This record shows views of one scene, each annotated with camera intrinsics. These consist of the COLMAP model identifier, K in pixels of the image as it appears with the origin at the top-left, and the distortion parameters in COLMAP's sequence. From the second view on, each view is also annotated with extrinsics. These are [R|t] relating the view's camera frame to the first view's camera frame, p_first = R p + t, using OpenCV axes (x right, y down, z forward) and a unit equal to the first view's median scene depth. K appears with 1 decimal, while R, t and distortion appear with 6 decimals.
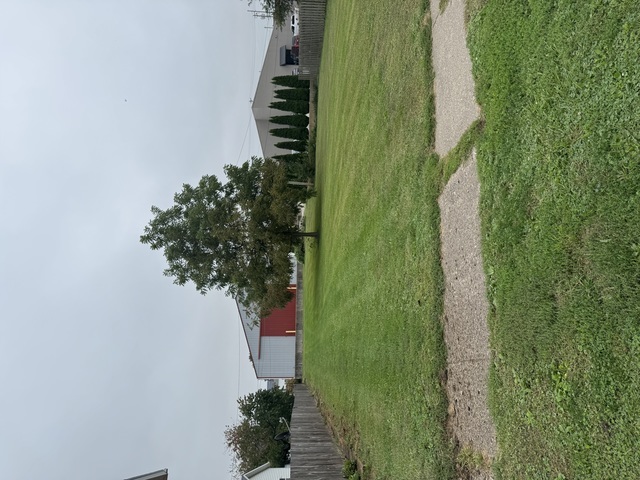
lens RADIAL K [[442.2, 0, 322.1], [0, 442.2, 238.8], [0, 0, 1]] dist [0.173962, -0.259405]
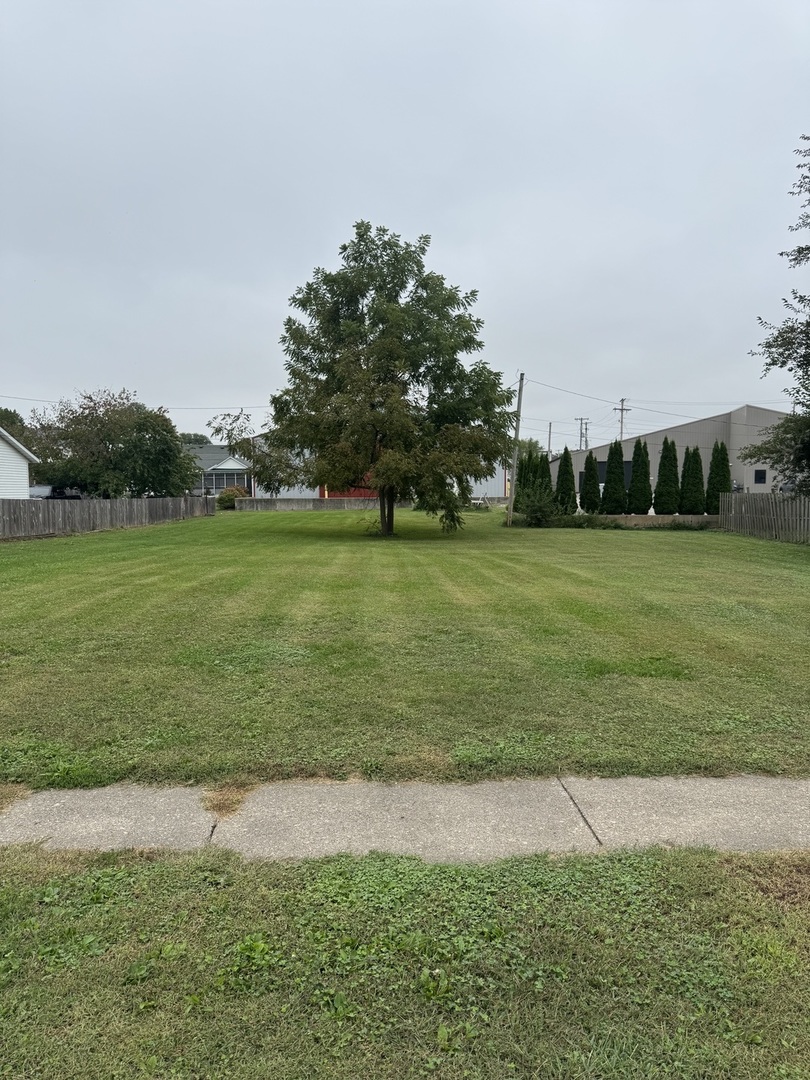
lens RADIAL K [[746.3, 0, 405.0], [0, 746.3, 540.0], [0, 0, 1]] dist [0.173962, -0.259405]
pose [[0.009363, 0.999955, -0.001204, -0.000807], [-0.972448, 0.009386, 0.232930, -0.264752], [0.232931, -0.001010, 0.972493, 0.076976]]
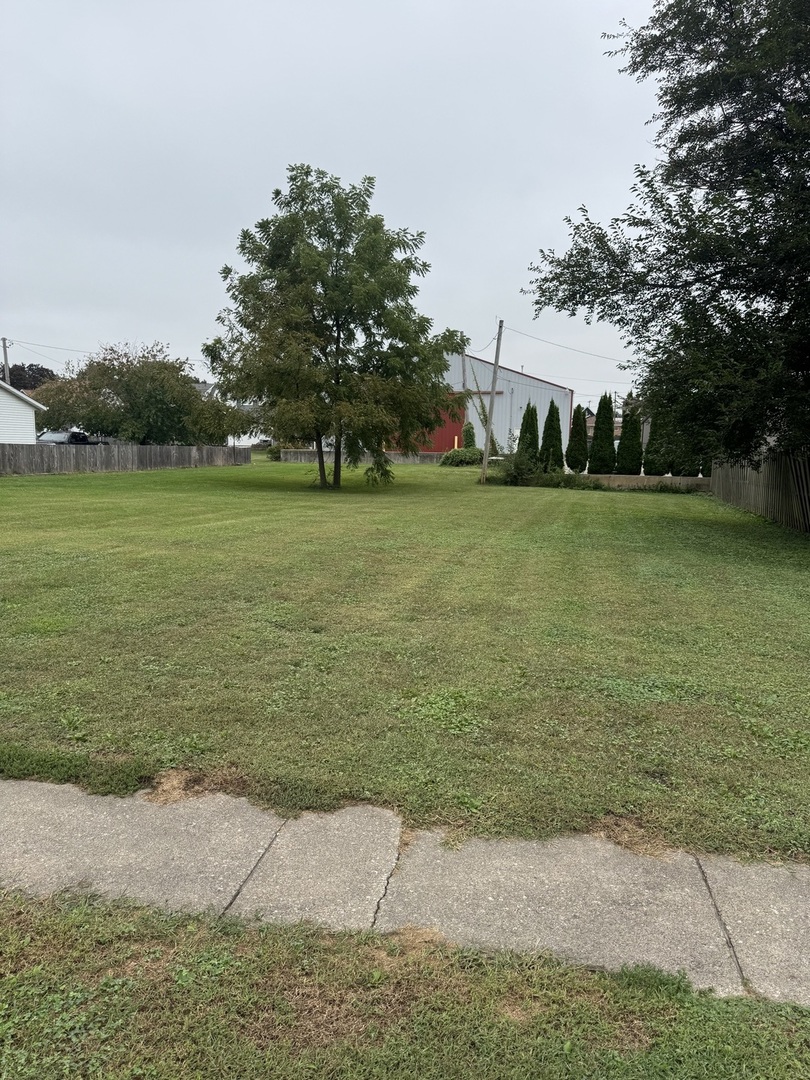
lens RADIAL K [[751.3, 0, 391.1], [0, 751.3, 541.0], [0, 0, 1]] dist [0.182579, -0.361896]
pose [[-0.026436, 0.997889, 0.059318, 0.000253], [-0.899644, -0.049619, 0.433796, -0.520708], [0.435824, -0.041897, 0.899056, 0.173557]]
